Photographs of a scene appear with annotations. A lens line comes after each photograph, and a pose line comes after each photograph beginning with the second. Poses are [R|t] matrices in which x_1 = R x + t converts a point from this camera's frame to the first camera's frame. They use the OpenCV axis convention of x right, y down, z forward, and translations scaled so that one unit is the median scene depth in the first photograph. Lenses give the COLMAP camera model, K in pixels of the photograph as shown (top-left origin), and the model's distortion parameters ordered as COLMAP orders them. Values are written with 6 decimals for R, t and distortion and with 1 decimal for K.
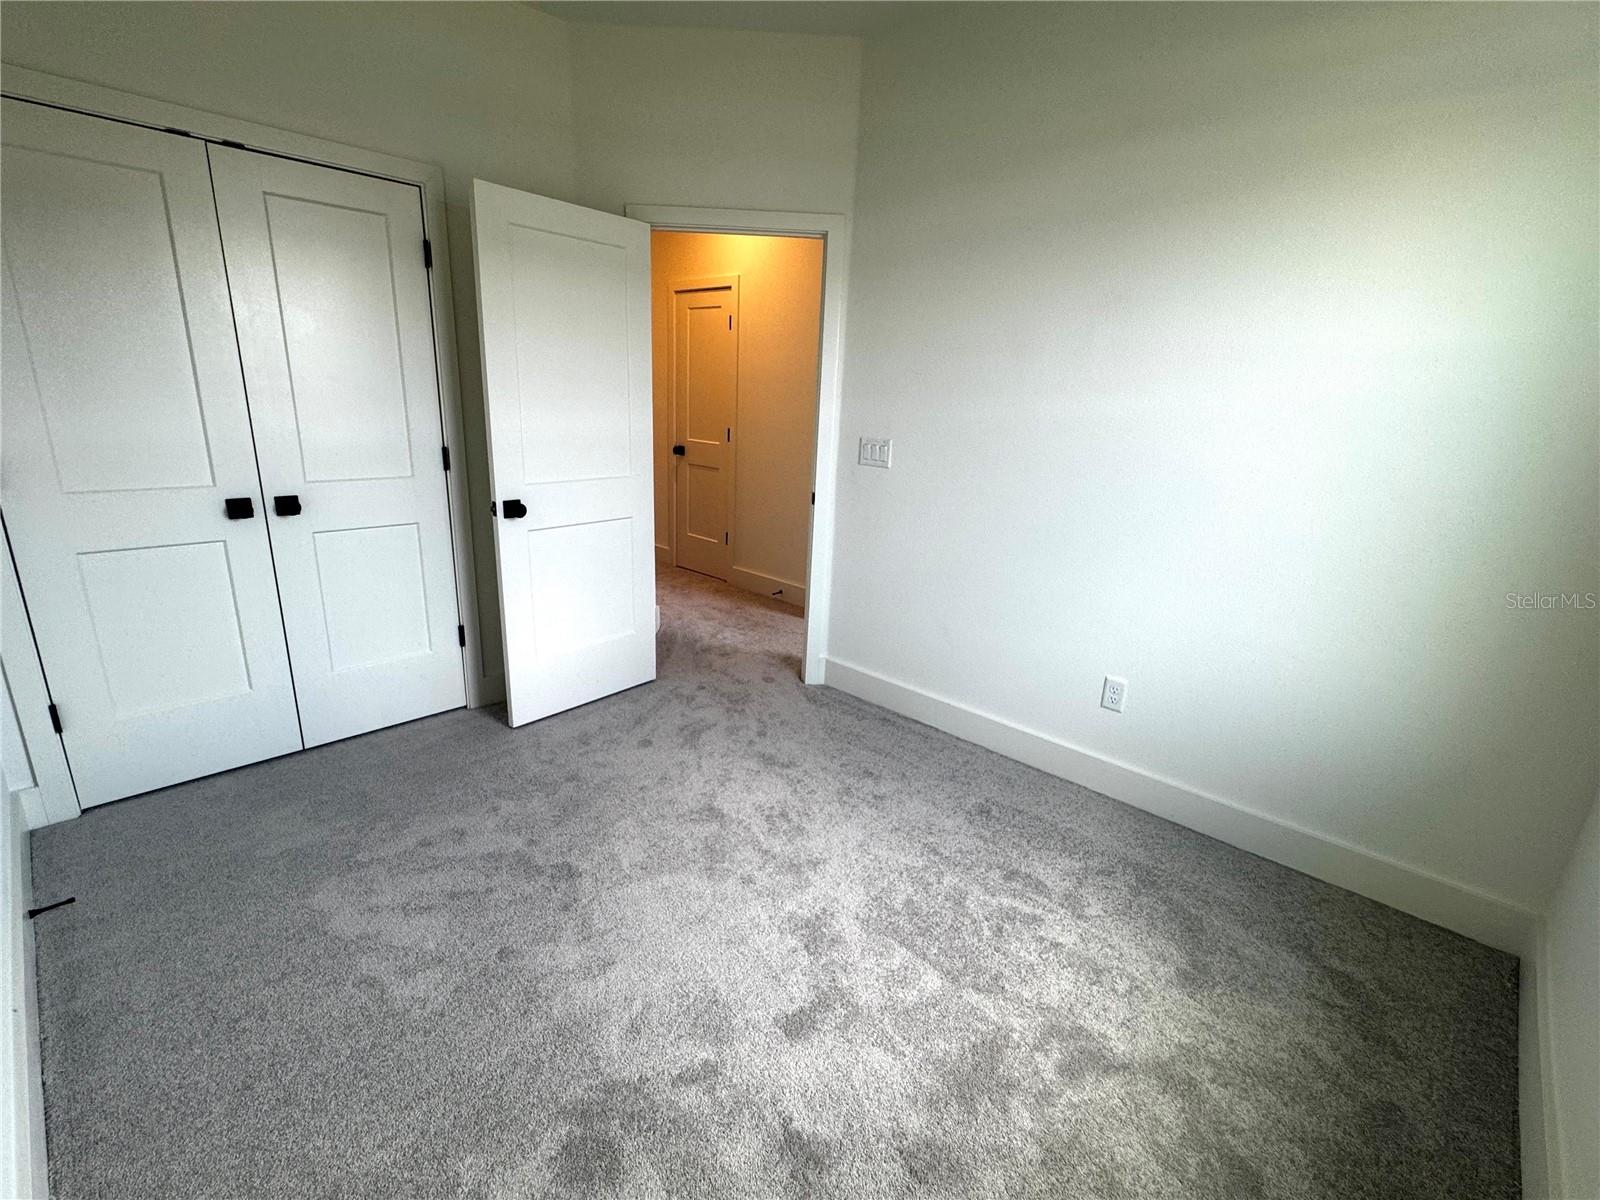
lens RADIAL K [[719.8, 0, 812.8], [0, 719.8, 601.8], [0, 0, 1]] dist [0.000528, 0.000096]
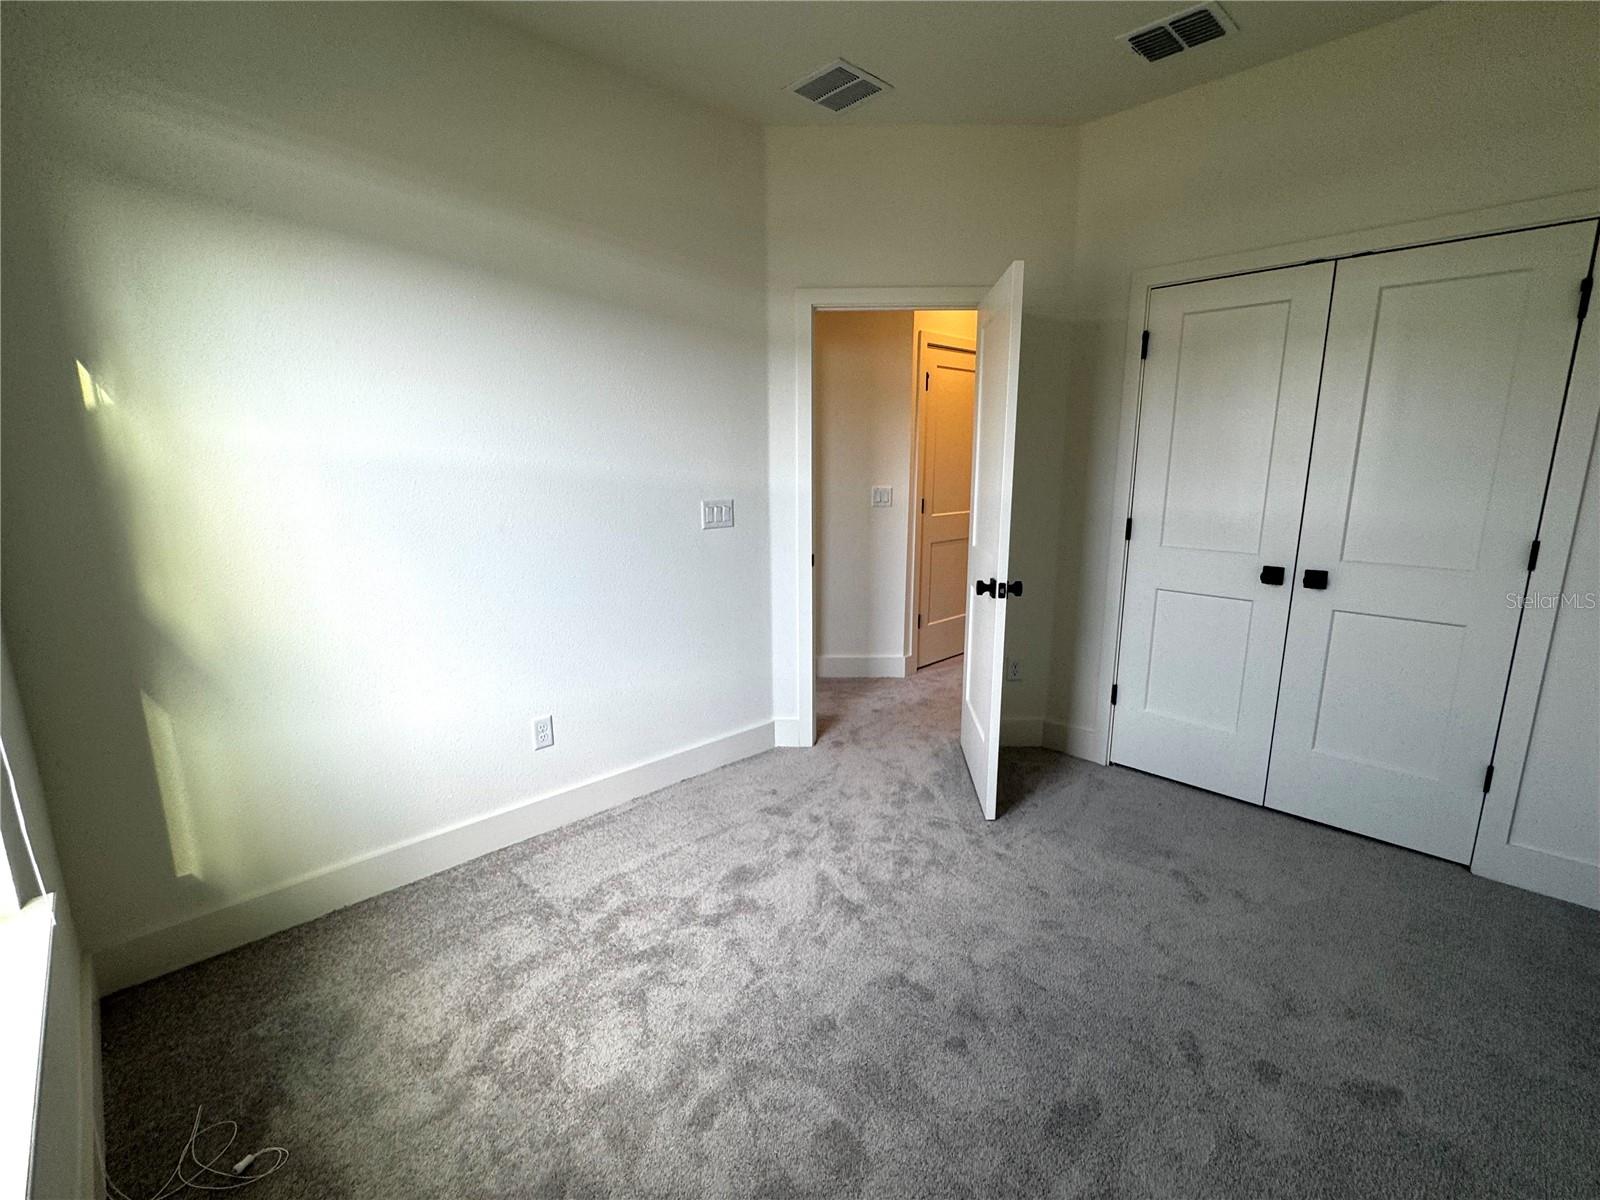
lens RADIAL K [[719.8, 0, 812.8], [0, 719.8, 601.8], [0, 0, 1]] dist [0.000528, 0.000096]
pose [[-0.040343, 0.155529, -0.987007, 0.335716], [-0.274814, 0.947988, 0.160613, -0.071365], [0.960651, 0.277723, 0.004497, 0.308327]]
